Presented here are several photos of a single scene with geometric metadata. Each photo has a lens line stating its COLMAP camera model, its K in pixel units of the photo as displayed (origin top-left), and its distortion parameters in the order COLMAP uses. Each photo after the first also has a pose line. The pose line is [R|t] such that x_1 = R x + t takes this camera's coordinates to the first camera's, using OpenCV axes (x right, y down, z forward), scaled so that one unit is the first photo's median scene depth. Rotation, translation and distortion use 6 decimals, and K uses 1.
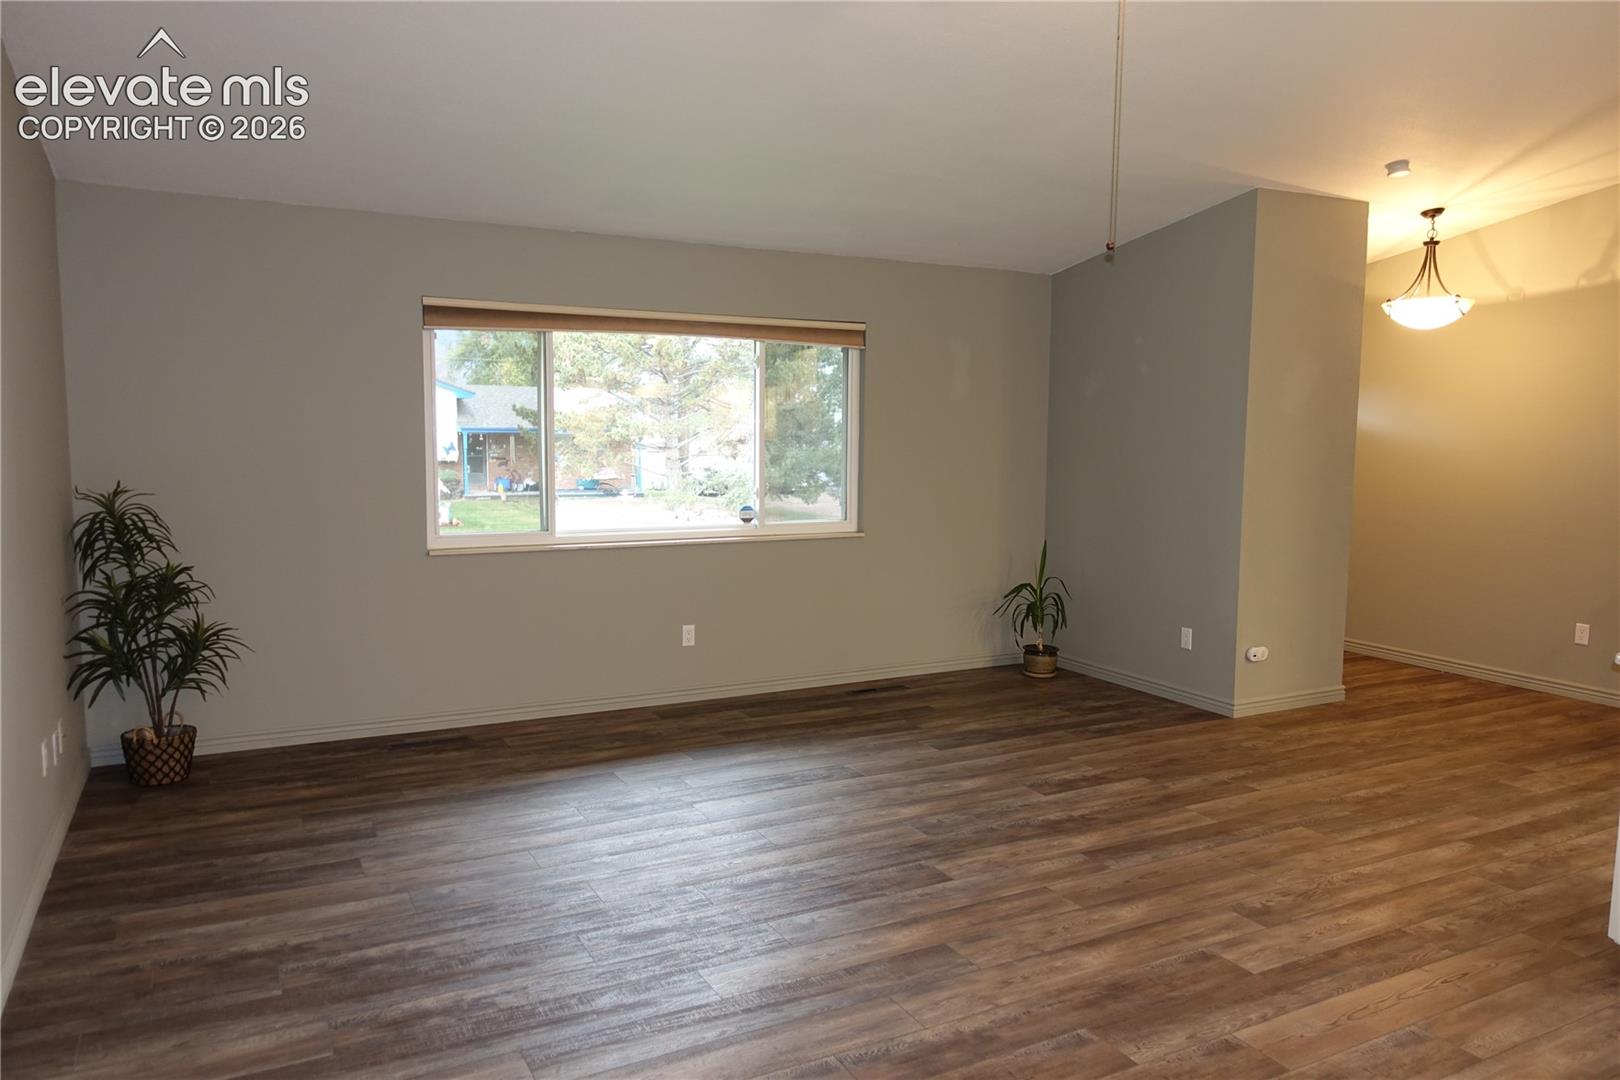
lens RADIAL K [[1096.1, 0, 814.3], [0, 1096.1, 544.0], [0, 0, 1]] dist [-0.004487, 0.004748]
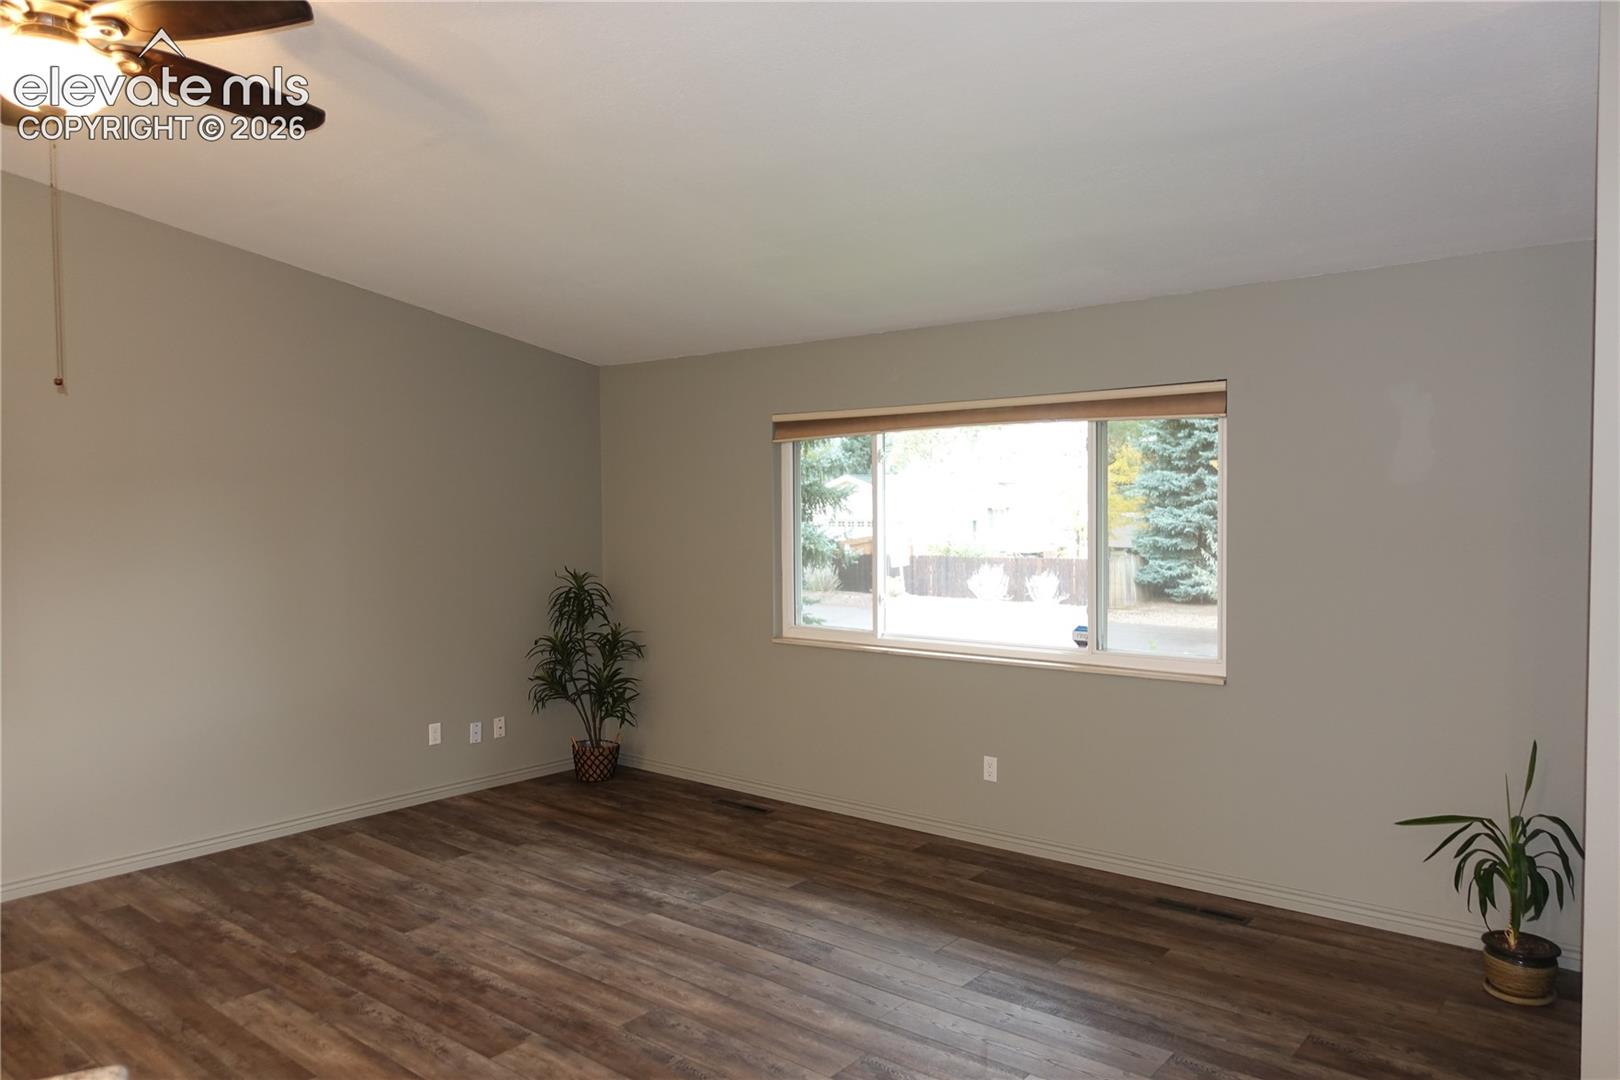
lens RADIAL K [[1096.1, 0, 813.6], [0, 1096.1, 535.4], [0, 0, 1]] dist [-0.004487, 0.004748]
pose [[0.392906, 0.010879, -0.919514, 0.739348], [-0.087331, 0.995852, -0.025534, -0.077511], [0.915422, 0.090334, 0.392226, 0.619569]]
